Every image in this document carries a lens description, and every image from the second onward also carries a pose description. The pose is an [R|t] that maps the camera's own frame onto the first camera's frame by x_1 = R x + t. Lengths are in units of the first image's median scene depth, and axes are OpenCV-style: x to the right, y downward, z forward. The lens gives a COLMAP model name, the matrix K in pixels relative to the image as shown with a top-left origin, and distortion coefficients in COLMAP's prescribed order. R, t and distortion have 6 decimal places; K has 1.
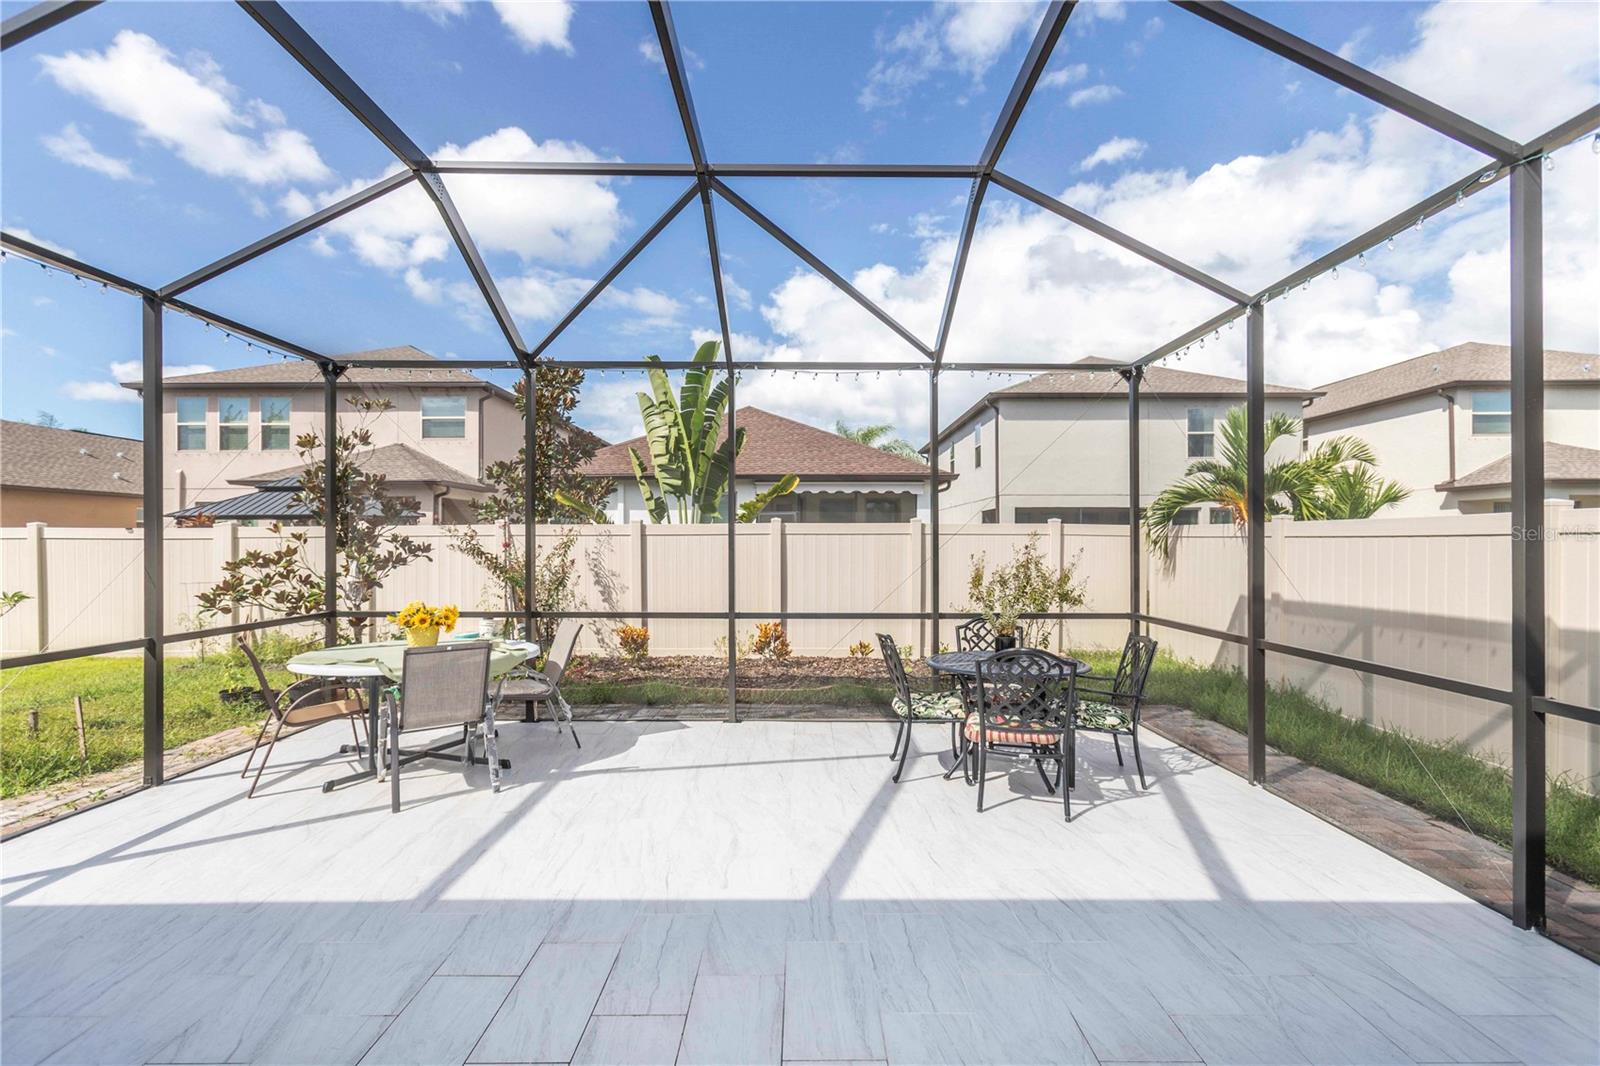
lens RADIAL K [[716.8, 0, 805.1], [0, 716.8, 542.4], [0, 0, 1]] dist [-0.019236, 0.019699]
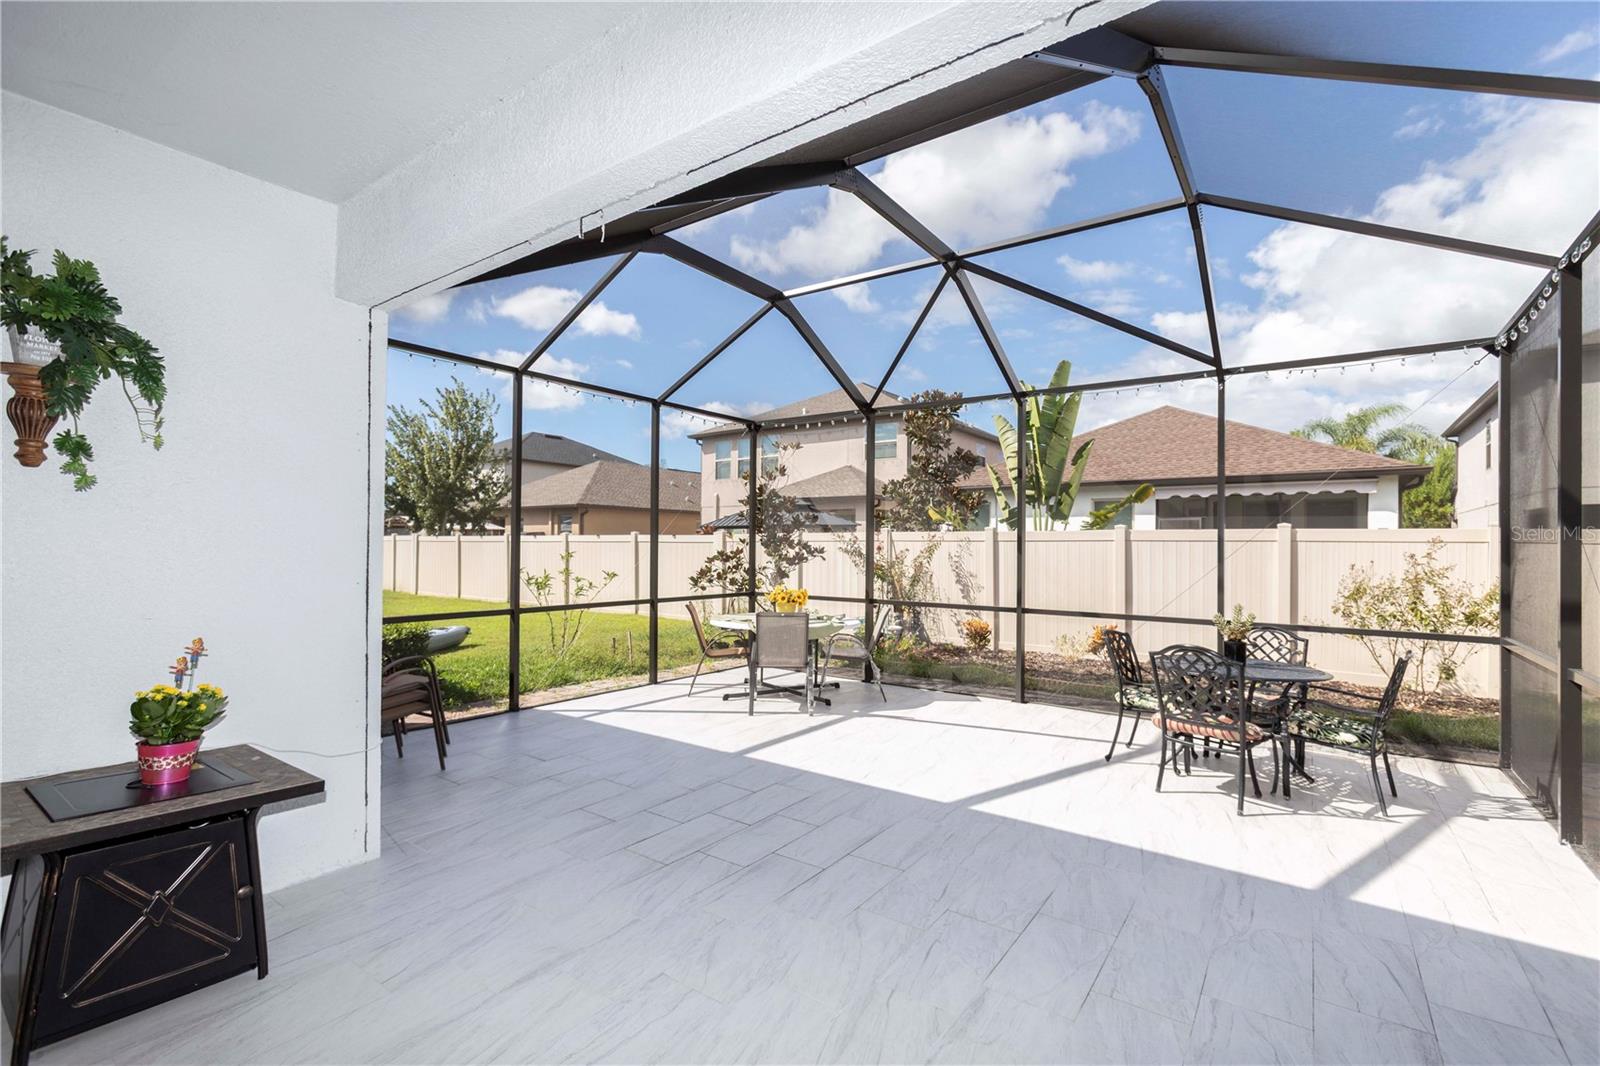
lens RADIAL K [[707.5, 0, 798.0], [0, 707.5, 541.6], [0, 0, 1]] dist [0.000765, 0.000070]
pose [[0.812266, 0.004201, -0.583272, 0.344094], [-0.009534, 0.999936, -0.006075, 0.001109], [0.583209, 0.010495, 0.812254, -0.175332]]
